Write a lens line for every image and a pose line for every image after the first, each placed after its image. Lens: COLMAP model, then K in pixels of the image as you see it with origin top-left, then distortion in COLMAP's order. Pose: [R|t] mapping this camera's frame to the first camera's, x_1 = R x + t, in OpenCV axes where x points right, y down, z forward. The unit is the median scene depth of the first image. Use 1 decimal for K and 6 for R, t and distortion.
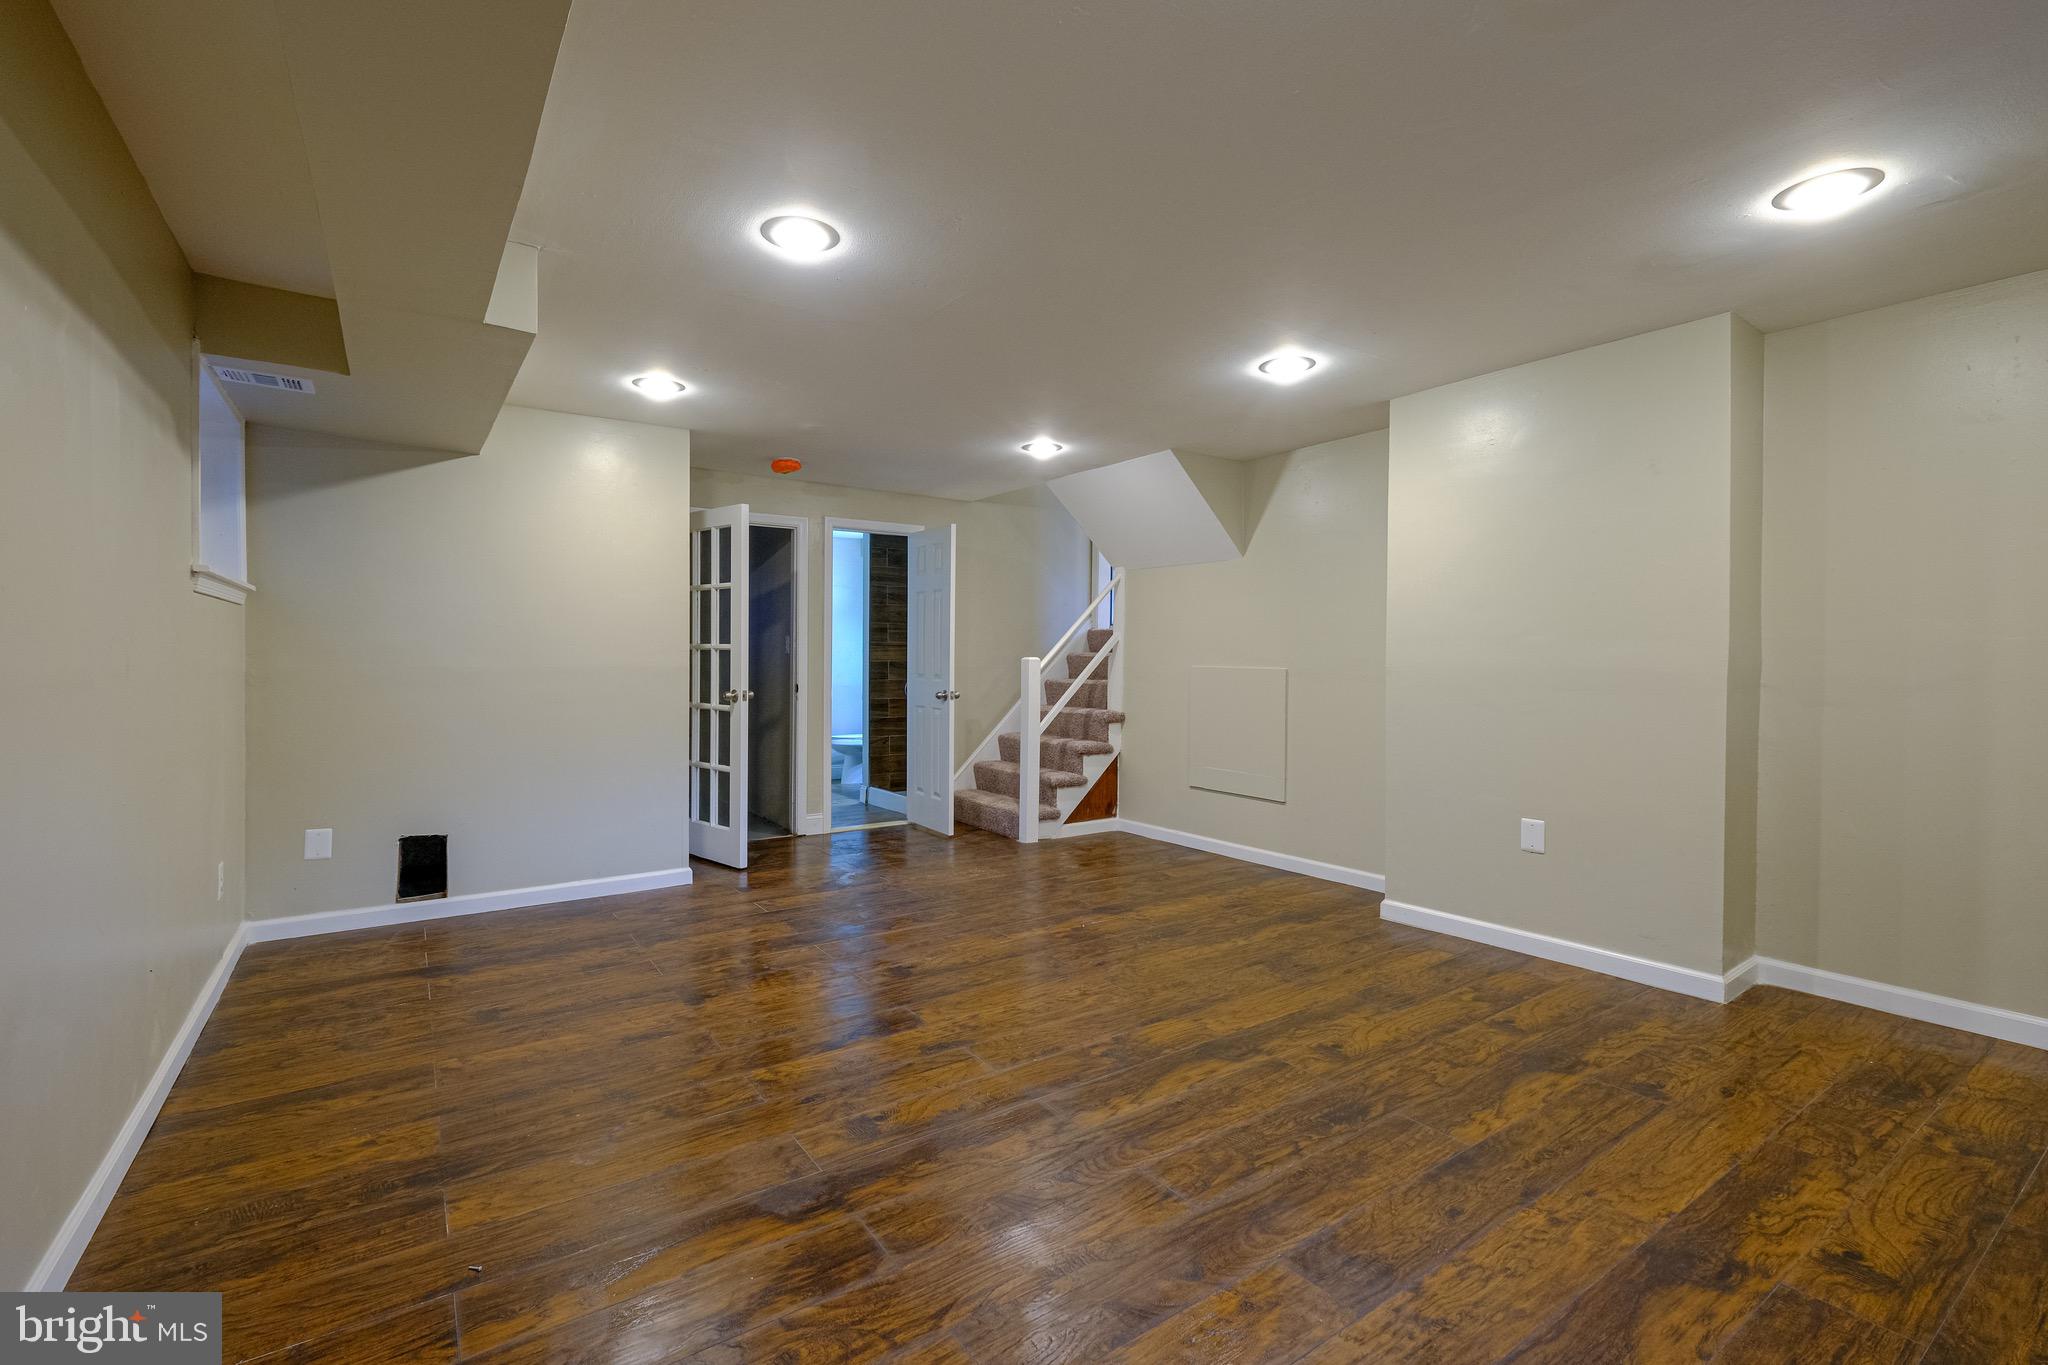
lens RADIAL K [[908.4, 0, 1024.0], [0, 908.4, 682.5], [0, 0, 1]] dist [-0.001857, -0.000673]
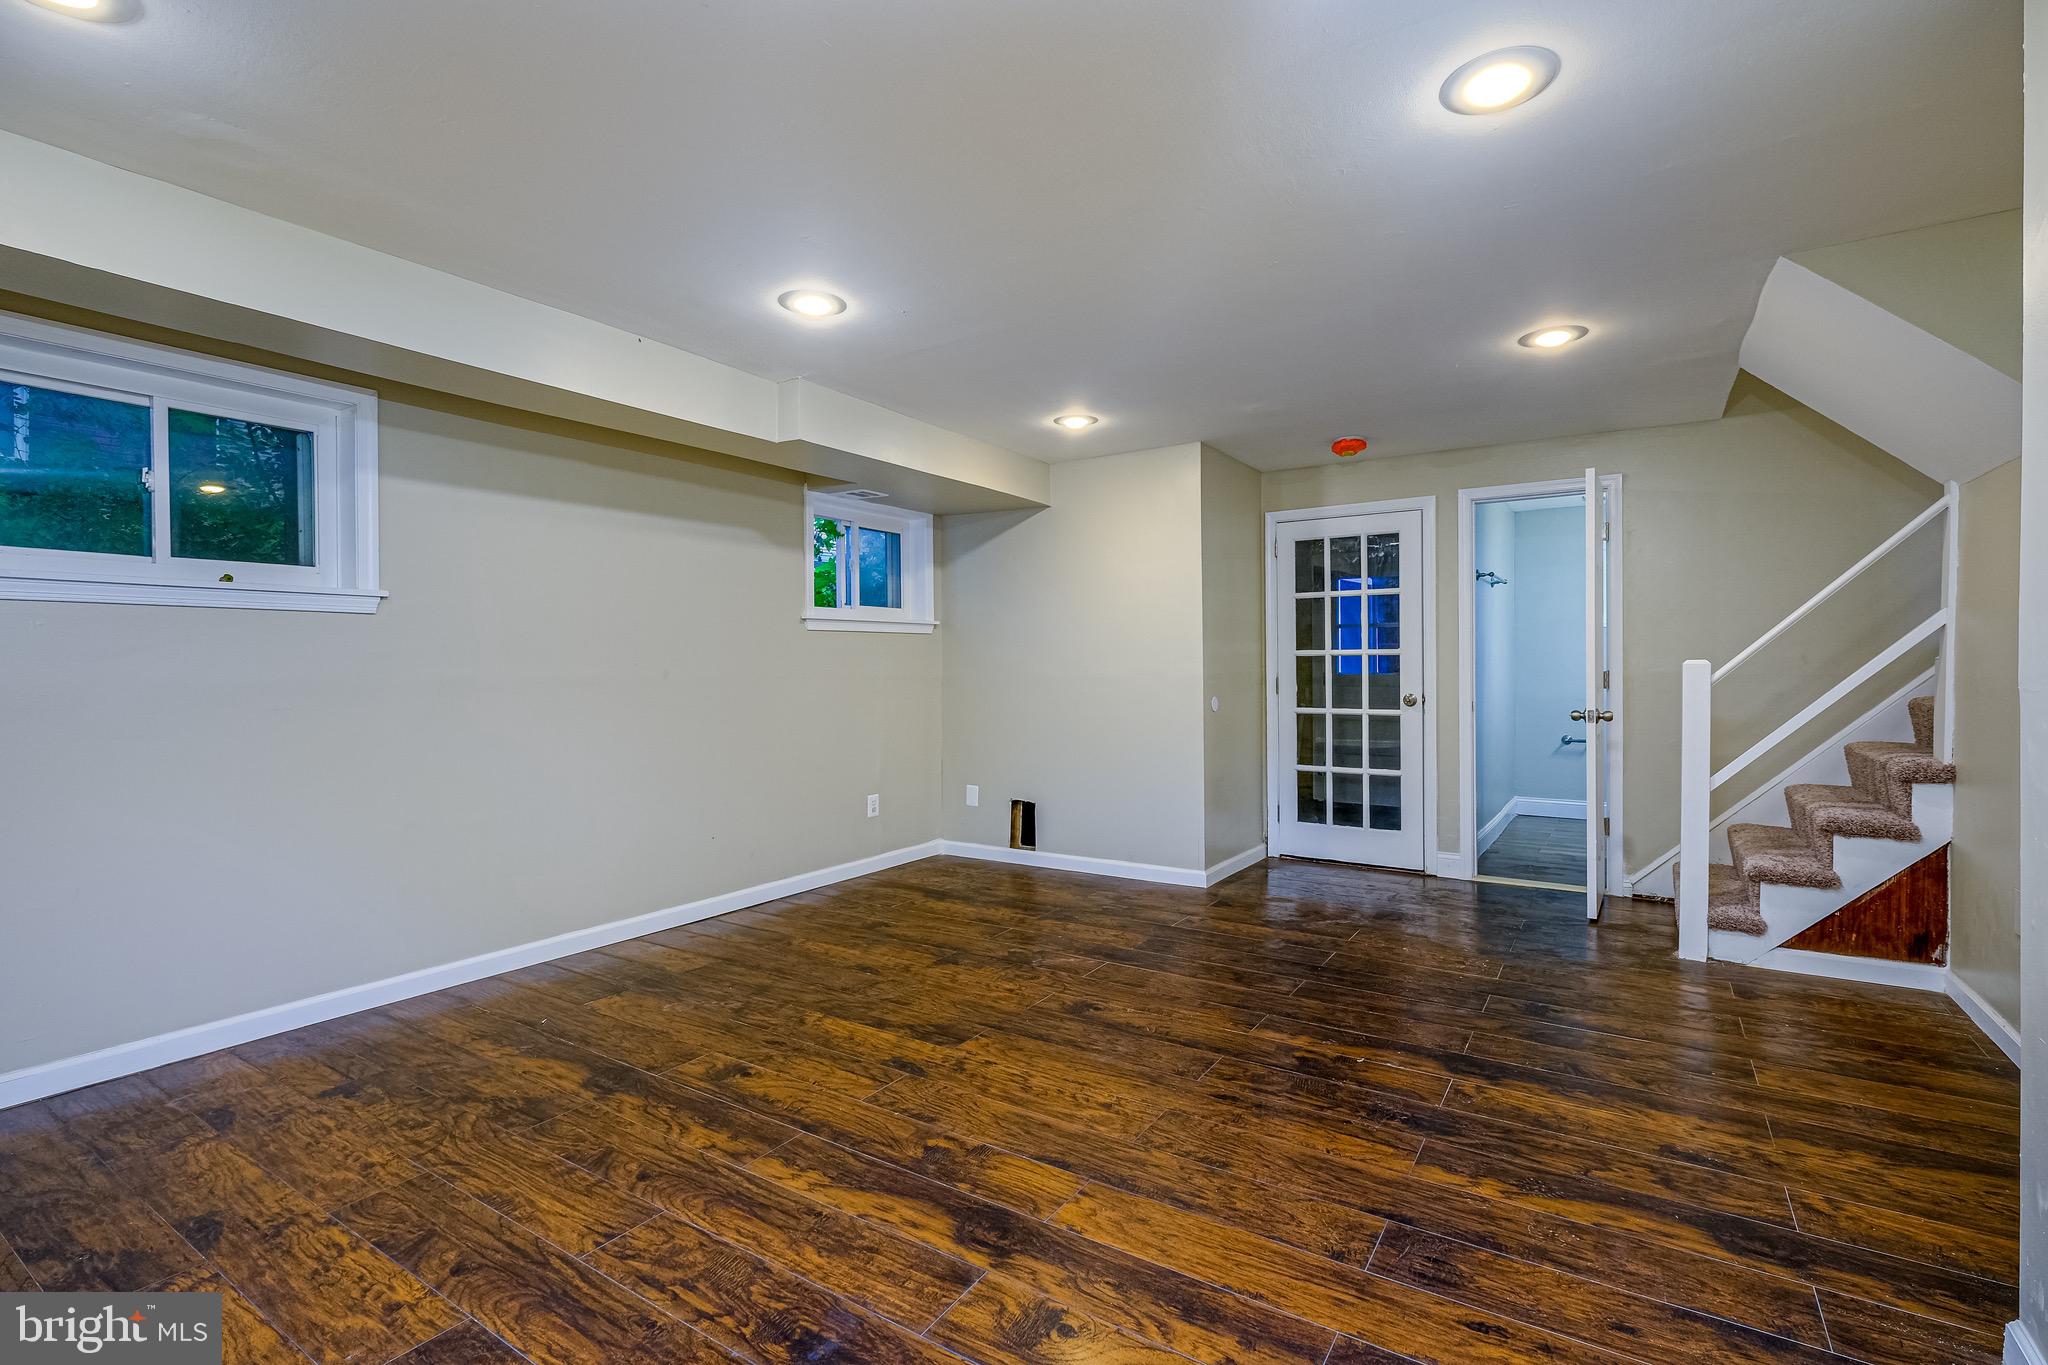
lens RADIAL K [[908.4, 0, 1024.0], [0, 908.4, 682.5], [0, 0, 1]] dist [-0.001857, -0.000673]
pose [[0.388291, 0.012185, -0.921456, 0.626281], [-0.014433, 0.999870, 0.007140, -0.015418], [0.921424, 0.010527, 0.388416, 0.536246]]
